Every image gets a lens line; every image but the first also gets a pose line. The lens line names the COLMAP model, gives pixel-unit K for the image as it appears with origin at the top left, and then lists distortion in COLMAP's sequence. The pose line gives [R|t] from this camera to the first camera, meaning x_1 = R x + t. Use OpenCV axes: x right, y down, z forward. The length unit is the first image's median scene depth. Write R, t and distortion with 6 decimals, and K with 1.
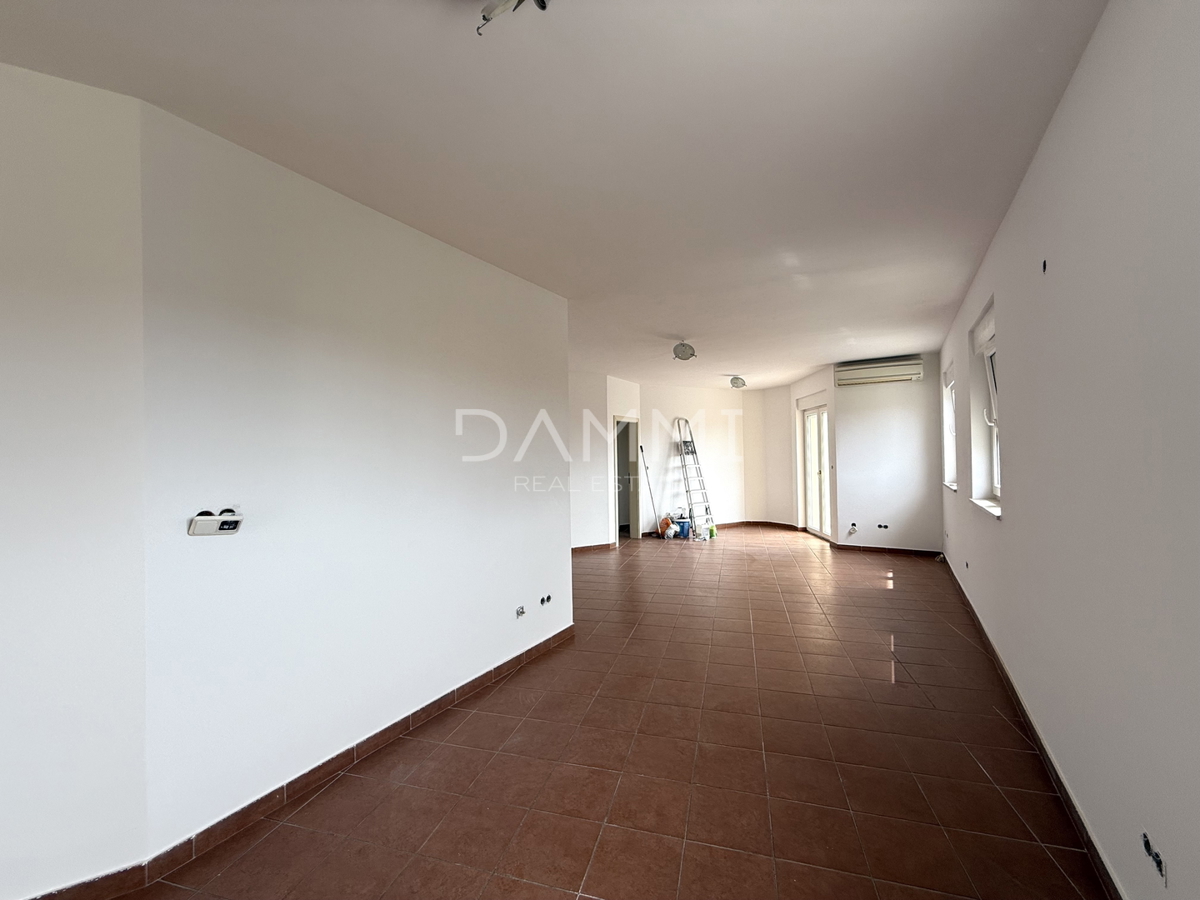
lens RADIAL K [[483.1, 0, 599.4], [0, 483.1, 452.6], [0, 0, 1]] dist [0.002444, 0.000174]
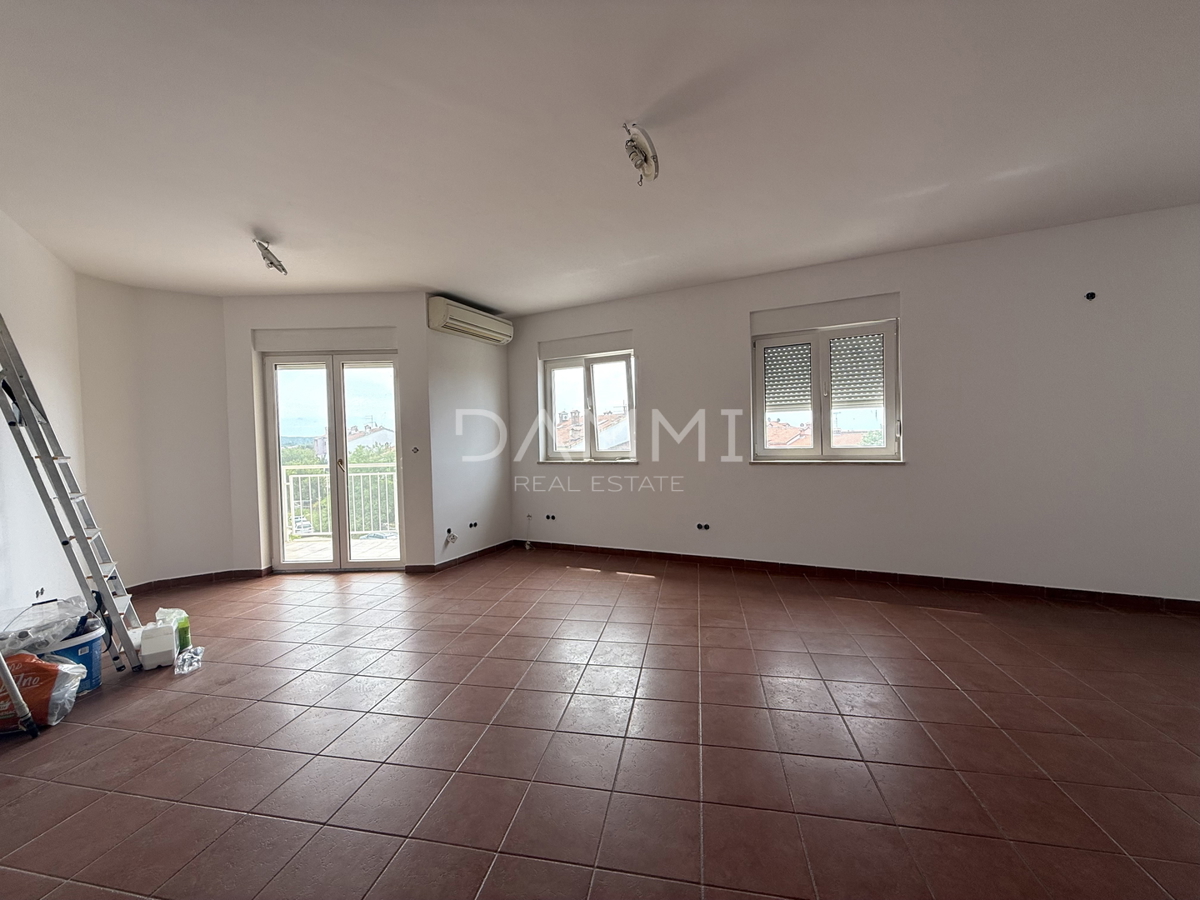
lens RADIAL K [[483.1, 0, 599.4], [0, 483.1, 452.6], [0, 0, 1]] dist [0.002444, 0.000174]
pose [[-0.072782, -0.012634, 0.997268, -0.156883], [0.019468, 0.999711, 0.014086, 0.025669], [-0.997158, 0.020440, -0.072515, 0.702380]]
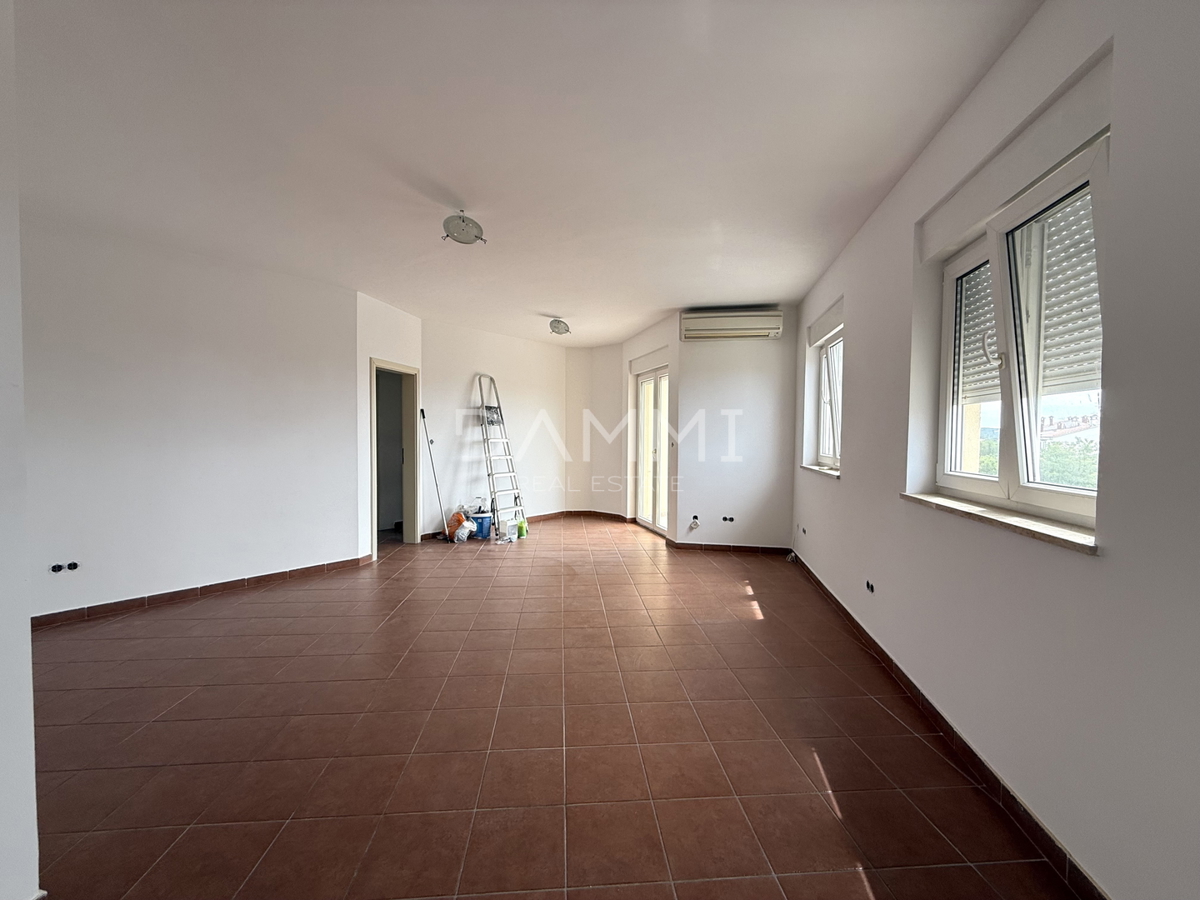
lens RADIAL K [[483.1, 0, 599.4], [0, 483.1, 452.6], [0, 0, 1]] dist [0.002444, 0.000174]
pose [[0.937435, 0.012433, 0.347939, 0.085897], [-0.027459, 0.998889, 0.038289, 0.014341], [-0.347077, -0.045448, 0.936735, 0.268492]]
